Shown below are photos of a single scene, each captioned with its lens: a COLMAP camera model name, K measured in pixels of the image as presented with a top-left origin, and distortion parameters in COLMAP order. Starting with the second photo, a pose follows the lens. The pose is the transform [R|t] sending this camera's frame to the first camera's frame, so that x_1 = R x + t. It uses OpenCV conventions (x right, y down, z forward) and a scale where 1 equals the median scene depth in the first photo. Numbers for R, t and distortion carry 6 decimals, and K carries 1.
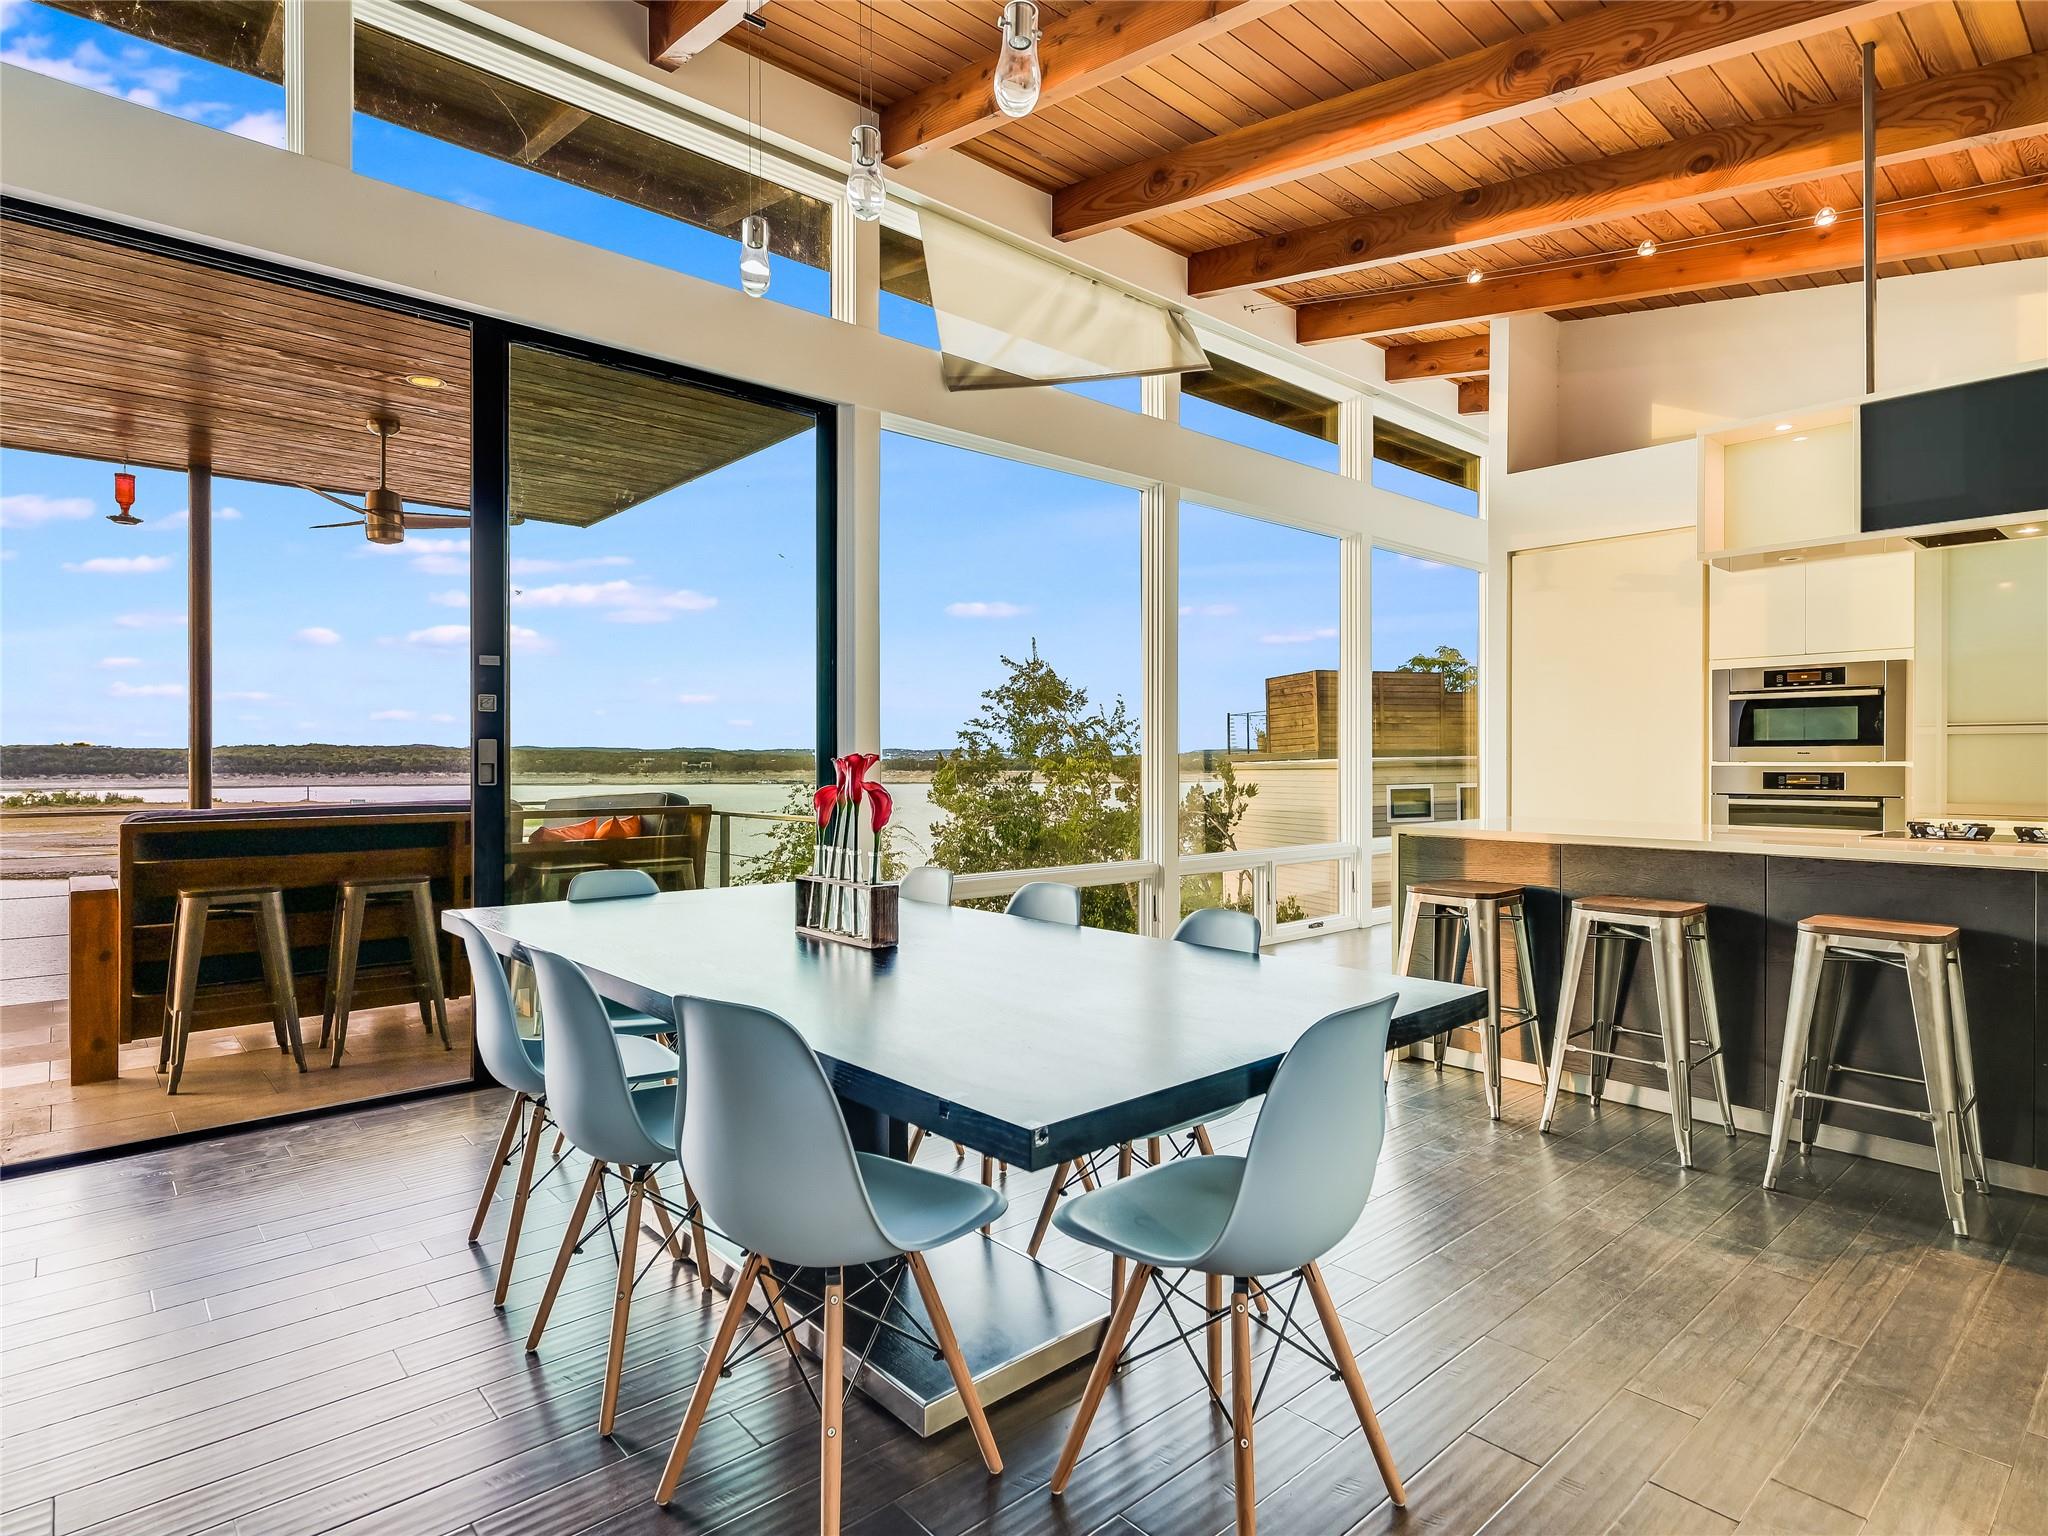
lens RADIAL K [[1124.4, 0, 1023.7], [0, 1124.4, 767.2], [0, 0, 1]] dist [-0.003457, 0.001146]
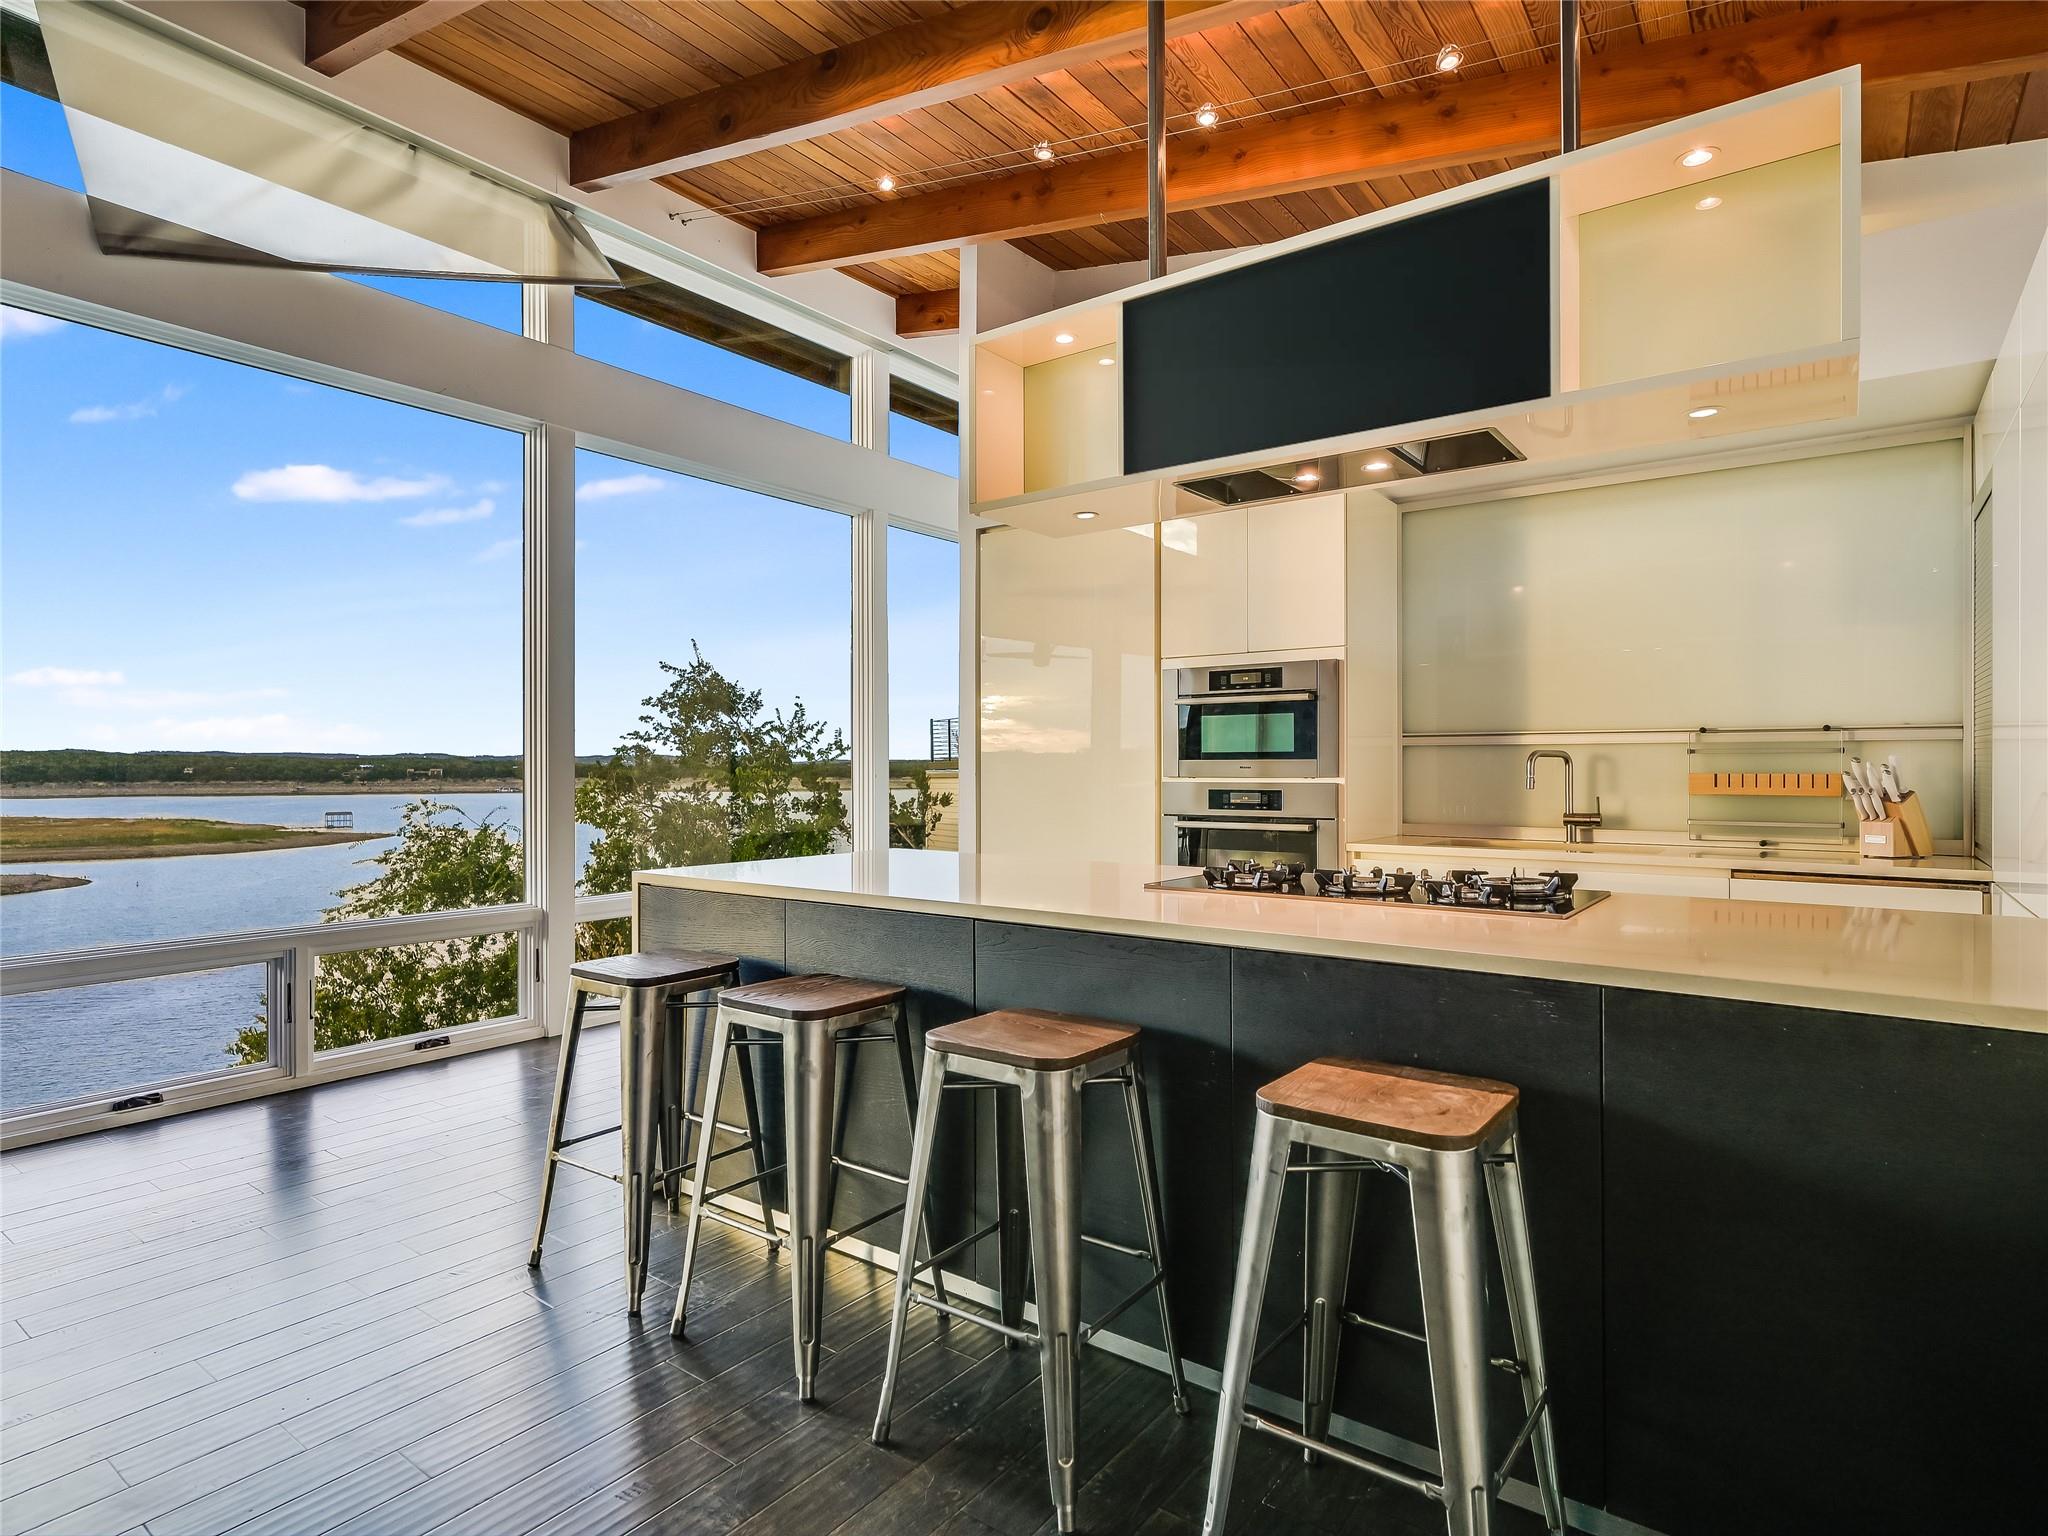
lens RADIAL K [[1124.4, 0, 1045.3], [0, 1124.4, 764.9], [0, 0, 1]] dist [-0.003457, 0.001146]
pose [[0.976475, -0.001539, 0.215623, 0.294256], [0.003117, 0.999971, -0.006979, -0.007389], [-0.215606, 0.007487, 0.976452, 0.159717]]
